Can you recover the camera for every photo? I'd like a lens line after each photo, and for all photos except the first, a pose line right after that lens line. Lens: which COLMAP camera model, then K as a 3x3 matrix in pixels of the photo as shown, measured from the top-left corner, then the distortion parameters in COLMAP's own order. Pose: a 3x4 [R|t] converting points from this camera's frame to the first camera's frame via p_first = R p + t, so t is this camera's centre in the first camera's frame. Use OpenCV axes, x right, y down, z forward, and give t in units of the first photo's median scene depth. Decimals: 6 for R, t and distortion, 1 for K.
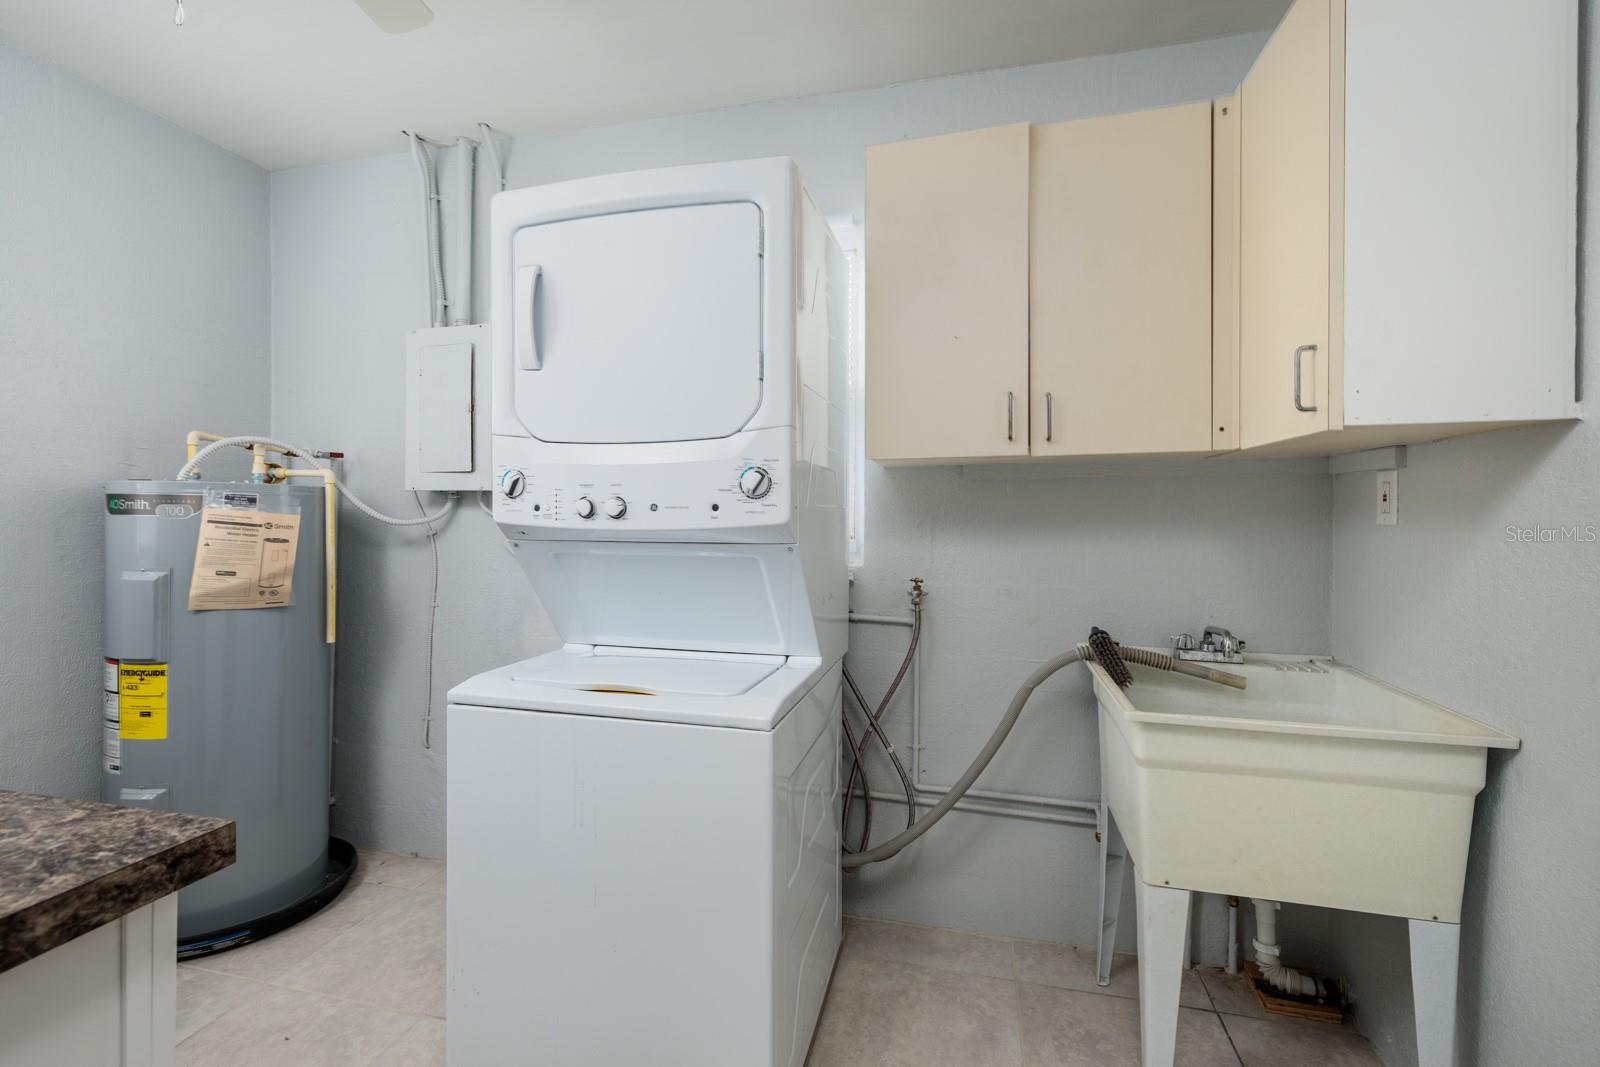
lens RADIAL K [[679.8, 0, 811.2], [0, 679.8, 523.3], [0, 0, 1]] dist [0.004640, -0.000522]
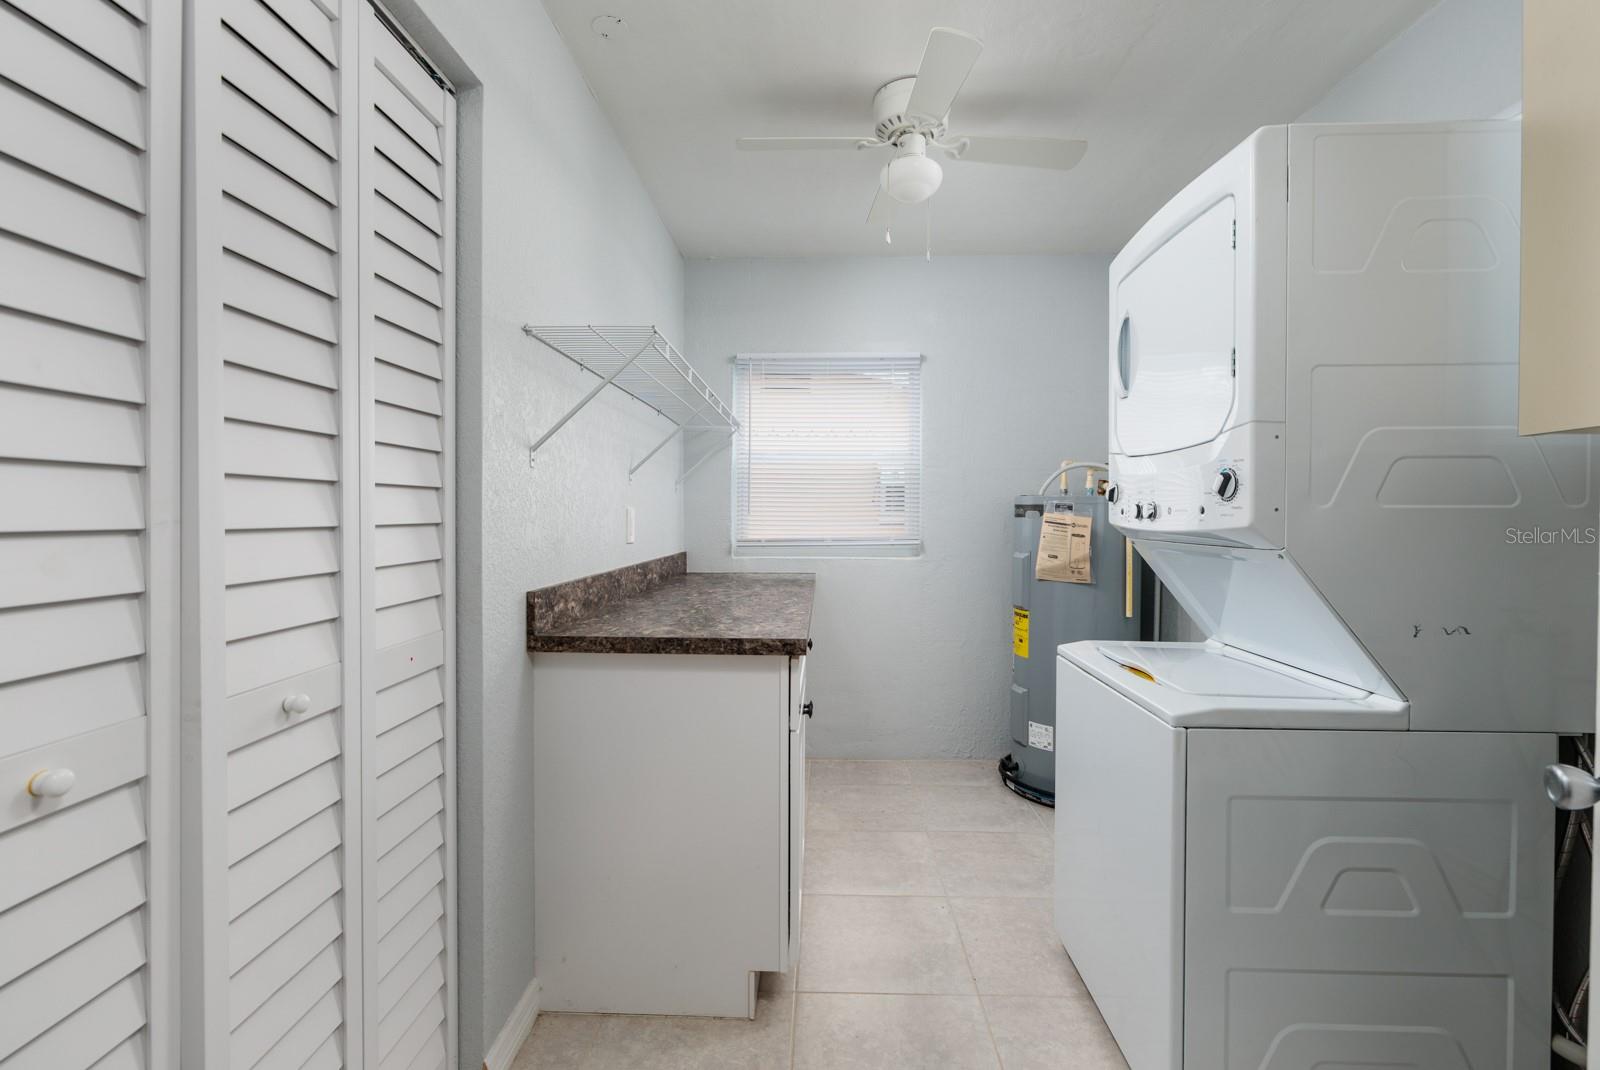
lens RADIAL K [[715.8, 0, 811.1], [0, 715.8, 527.4], [0, 0, 1]] dist [0.003035, 0.001502]
pose [[0.212172, 0.013737, -0.977136, 0.571029], [-0.011173, 0.999870, 0.011631, -0.002855], [0.977169, 0.008450, 0.212297, 0.147980]]
